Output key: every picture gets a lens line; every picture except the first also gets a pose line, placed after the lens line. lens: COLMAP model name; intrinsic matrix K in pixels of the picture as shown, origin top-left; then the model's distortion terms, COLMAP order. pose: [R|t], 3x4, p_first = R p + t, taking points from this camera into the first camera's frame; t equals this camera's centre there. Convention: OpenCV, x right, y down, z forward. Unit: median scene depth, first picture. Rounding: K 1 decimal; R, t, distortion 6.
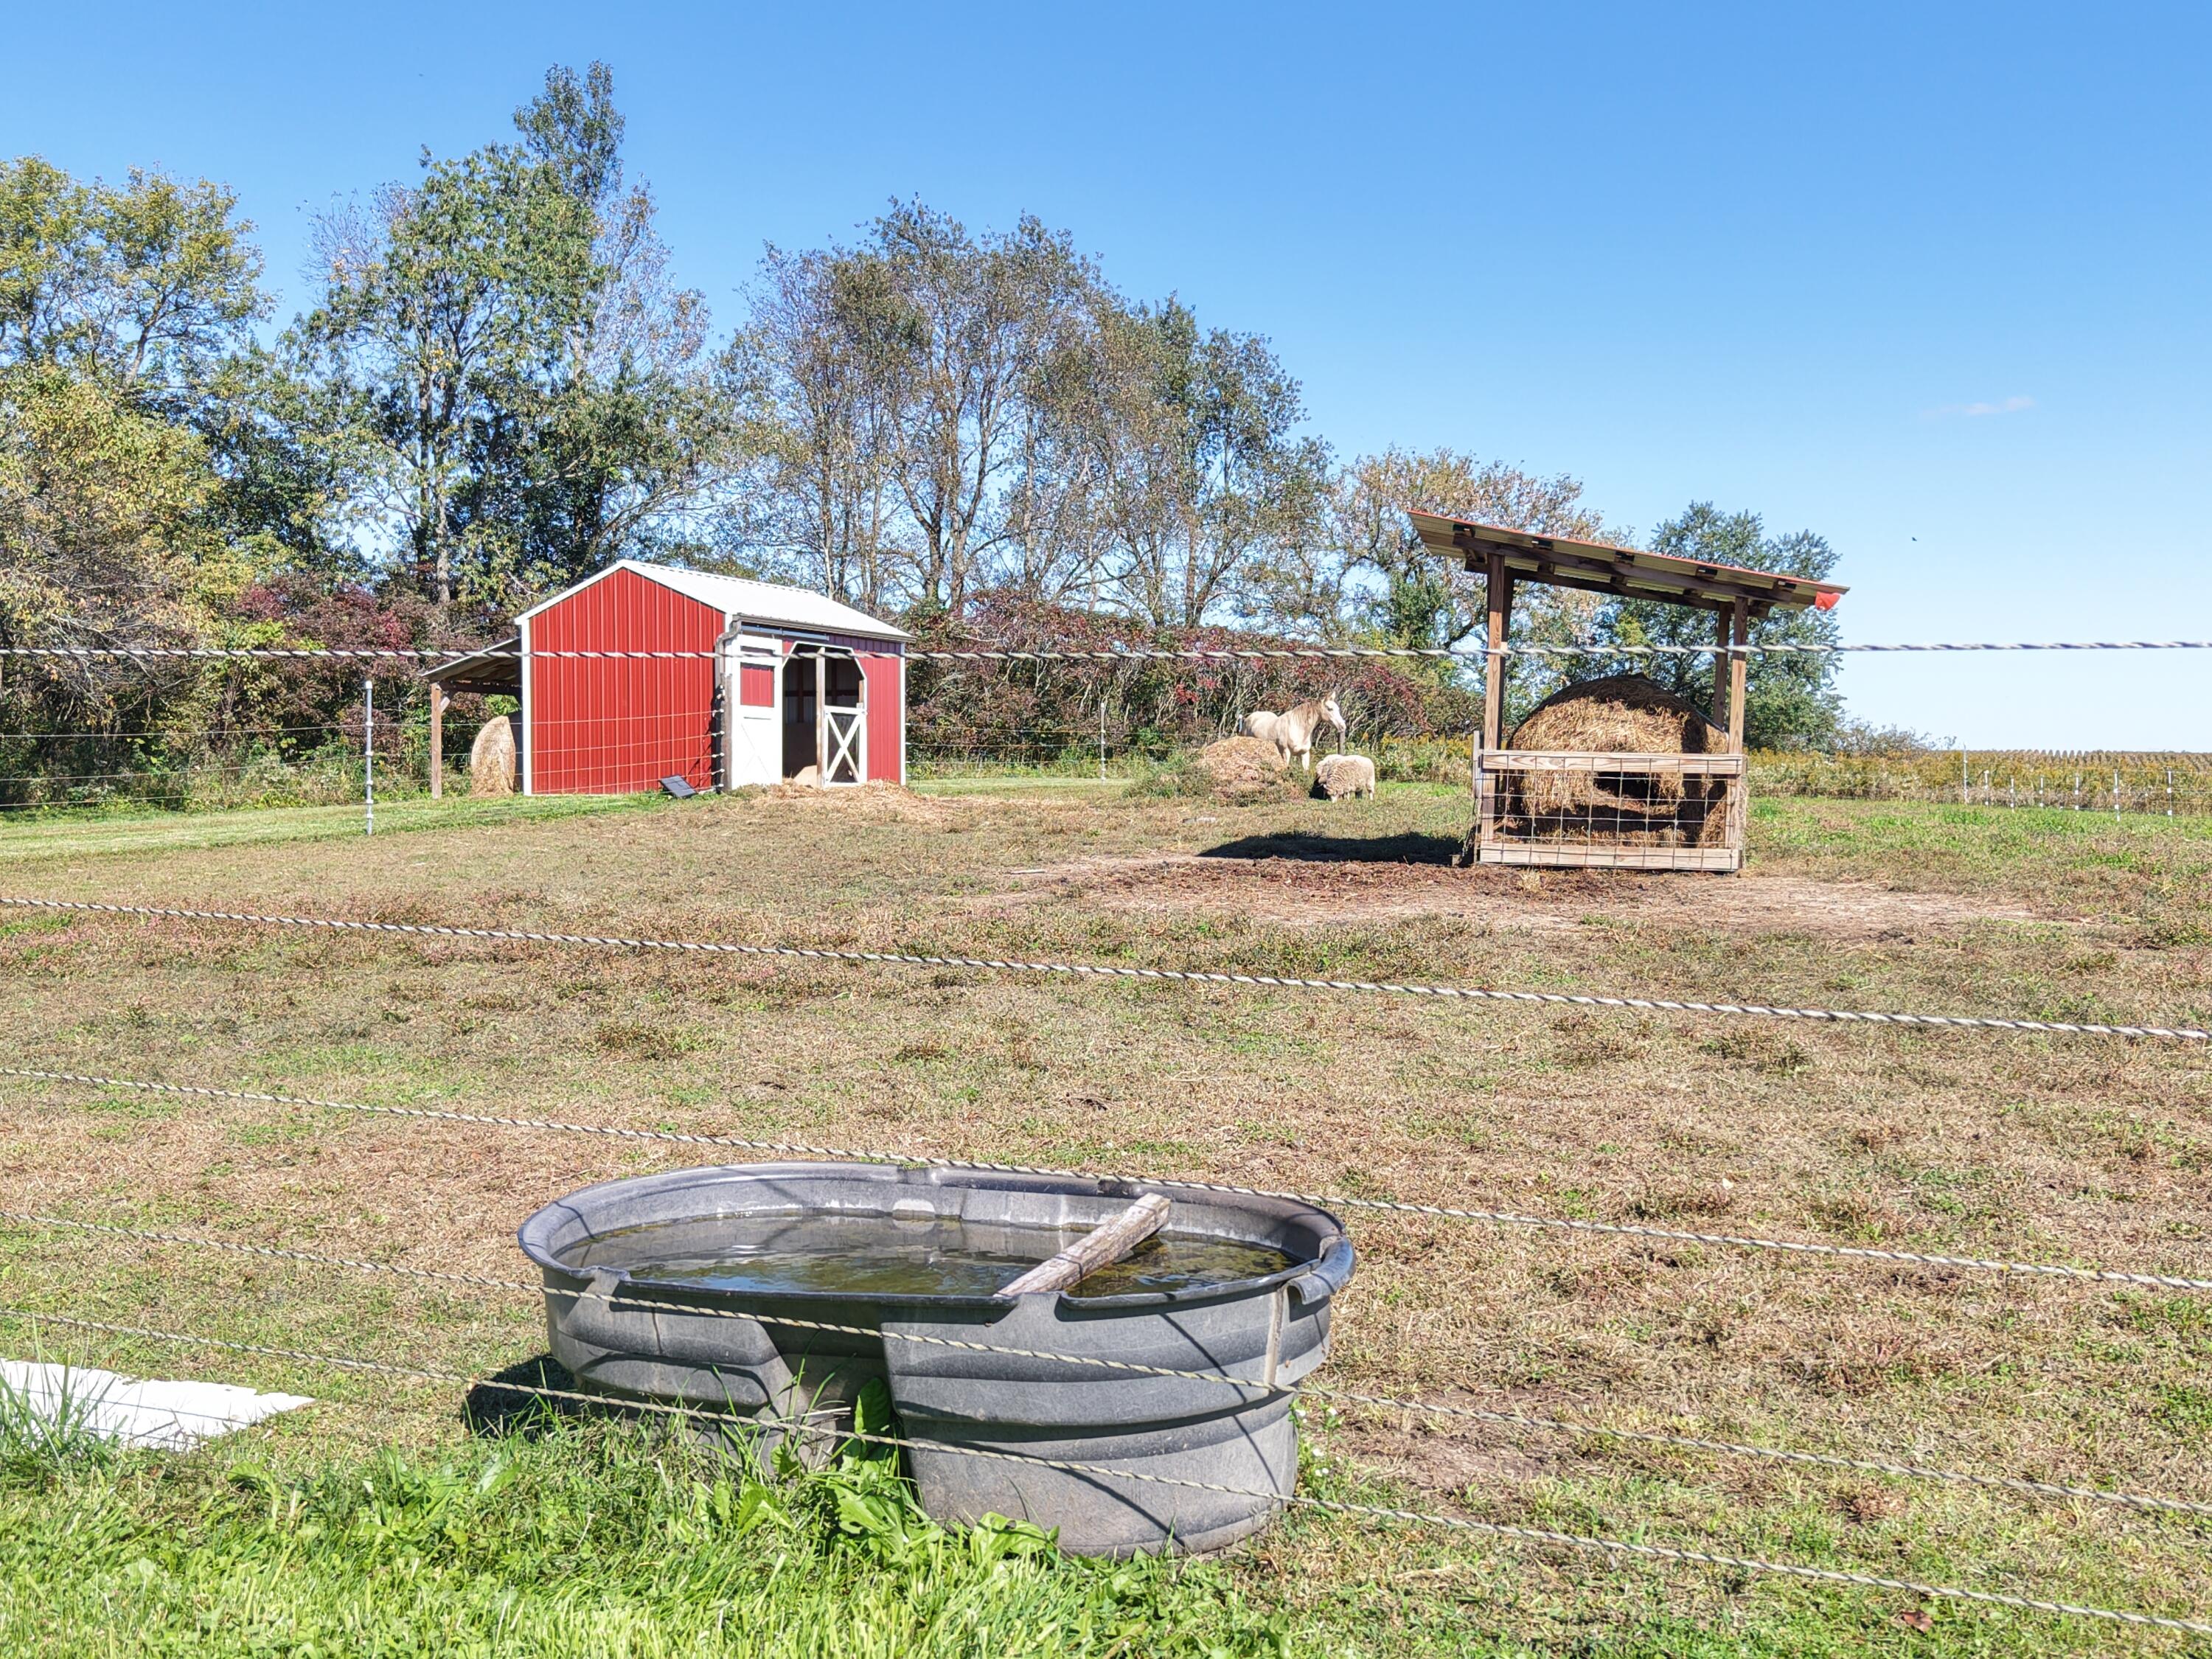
lens RADIAL K [[1821.0, 0, 1106.0], [0, 1821.0, 829.5], [0, 0, 1]] dist [0.002185, -0.206210]
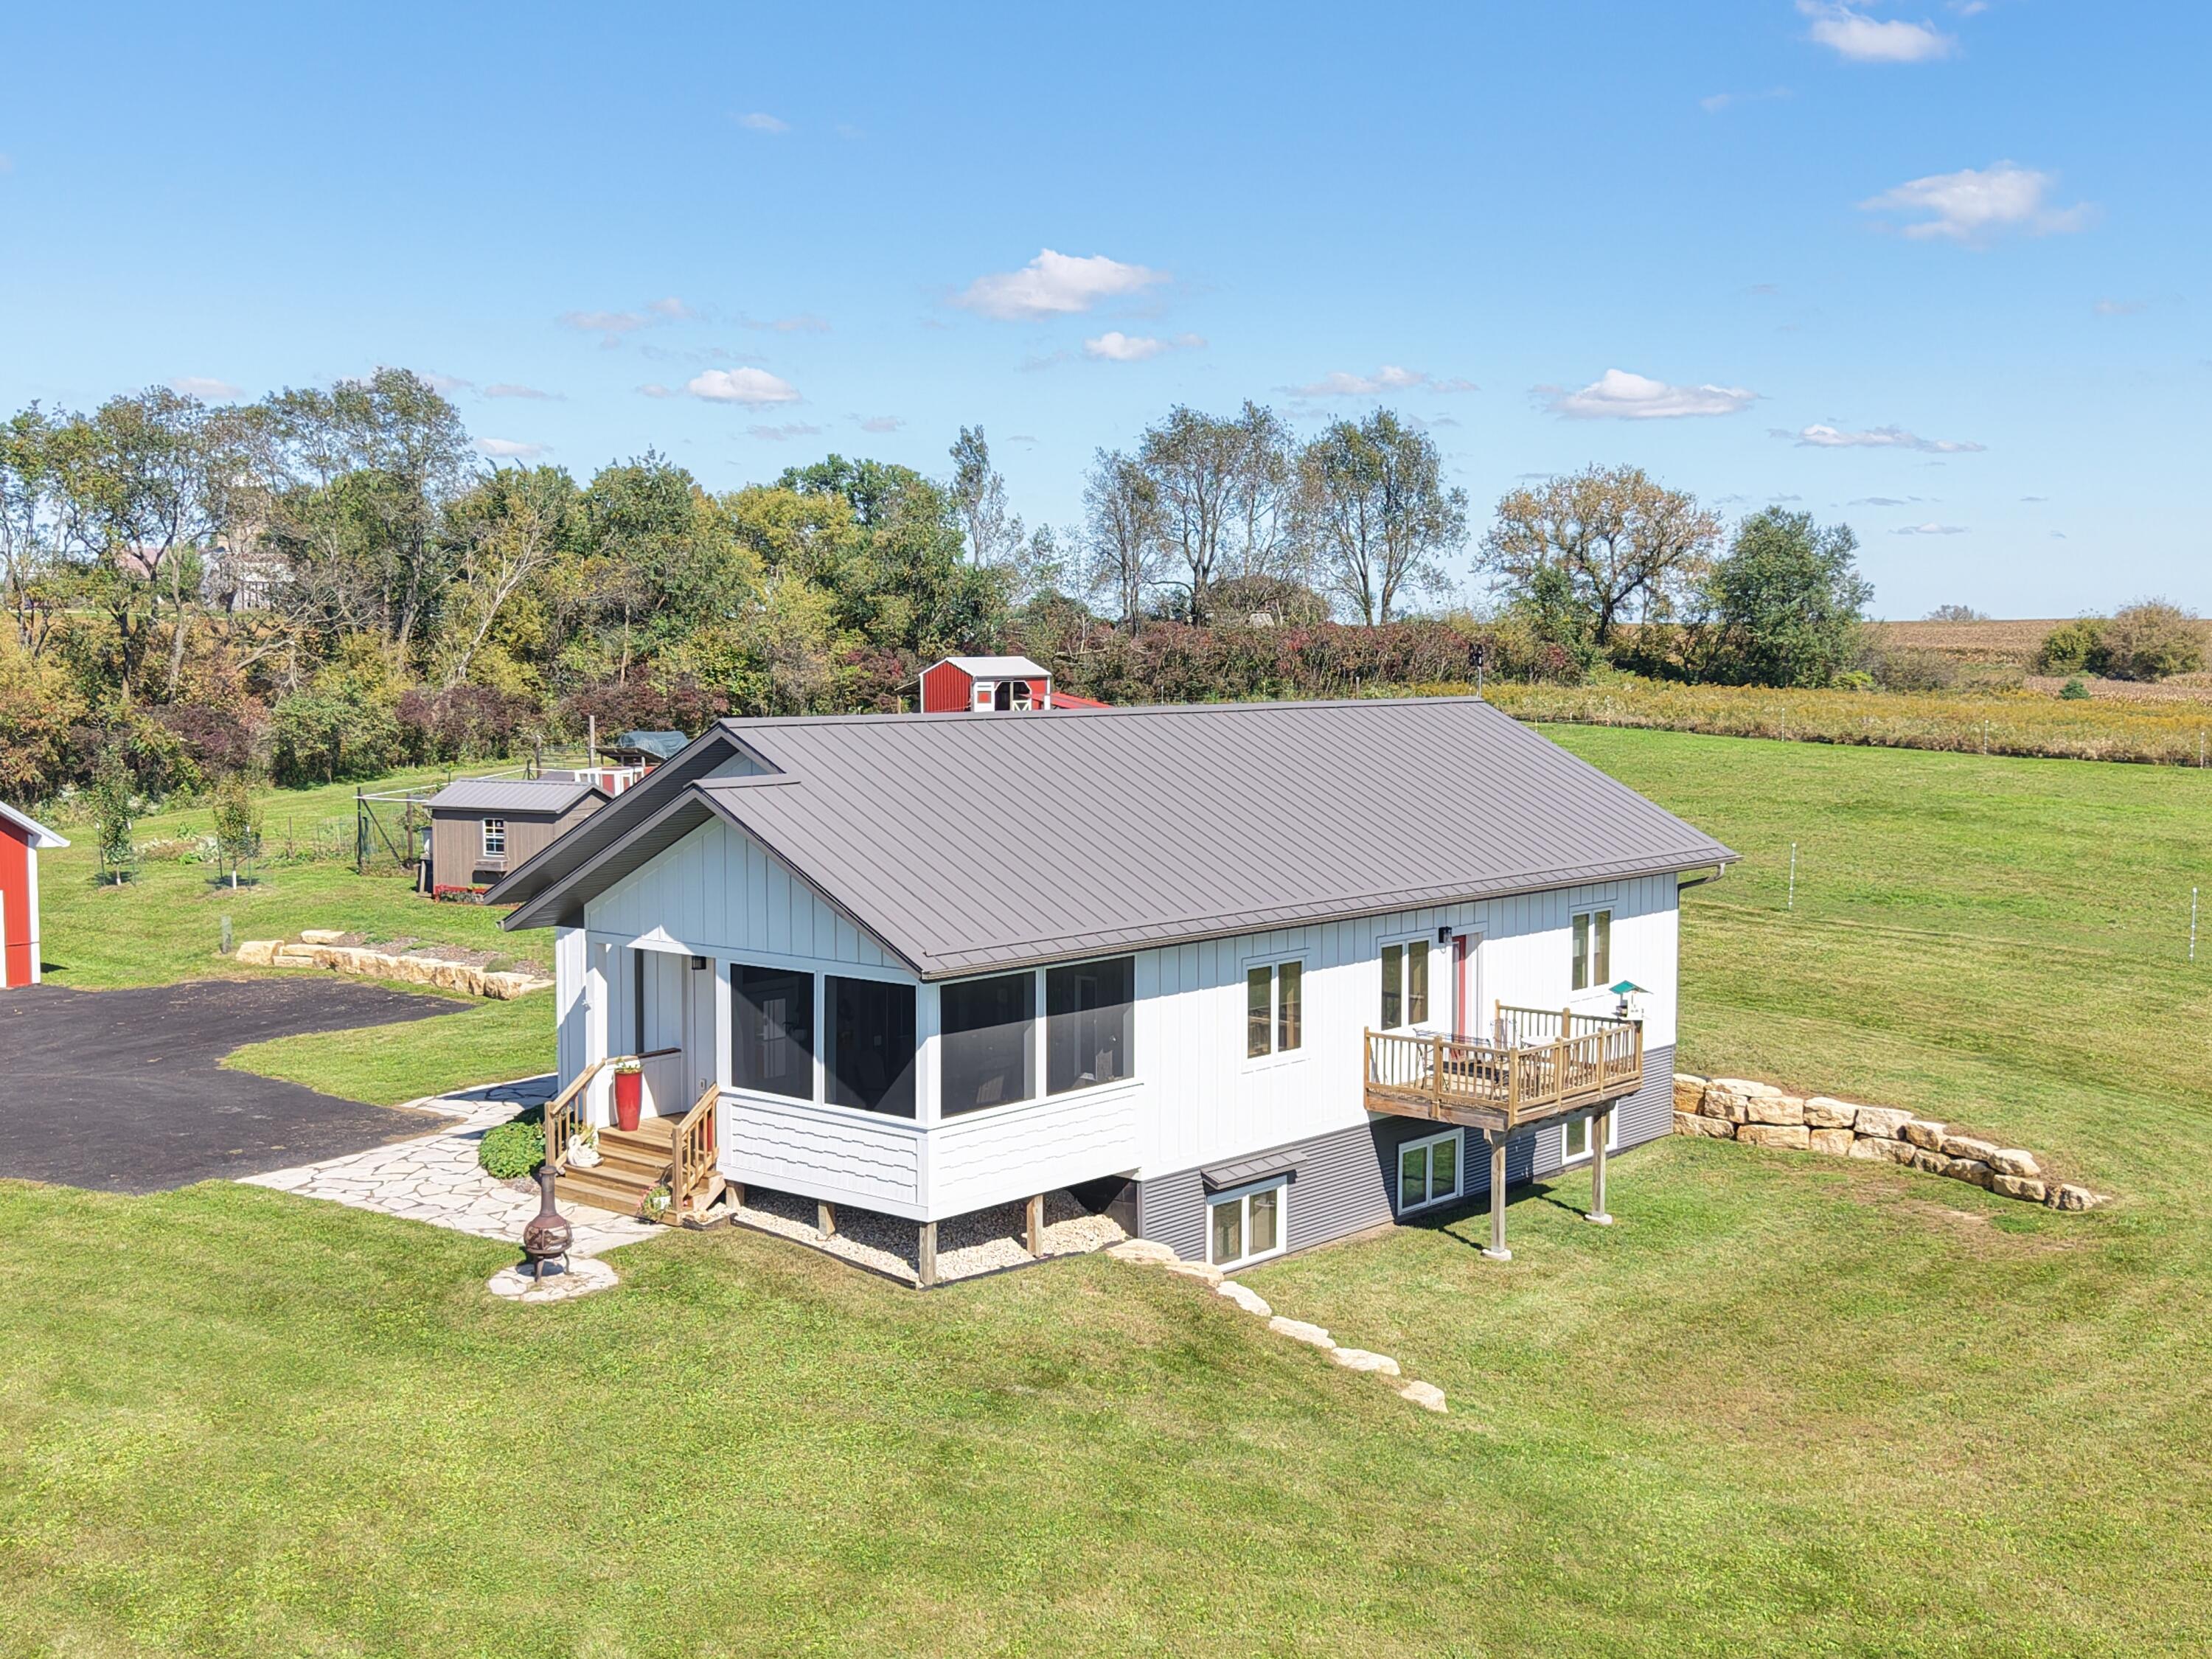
lens RADIAL K [[2433.7, 0, 1115.5], [0, 2433.7, 791.2], [0, 0, 1]] dist [0.195261, -0.591122]
pose [[0.937448, 0.020544, -0.347518, 1.312525], [-0.006815, 0.999149, 0.040681, -0.072253], [0.348058, -0.035768, 0.936791, -2.572866]]
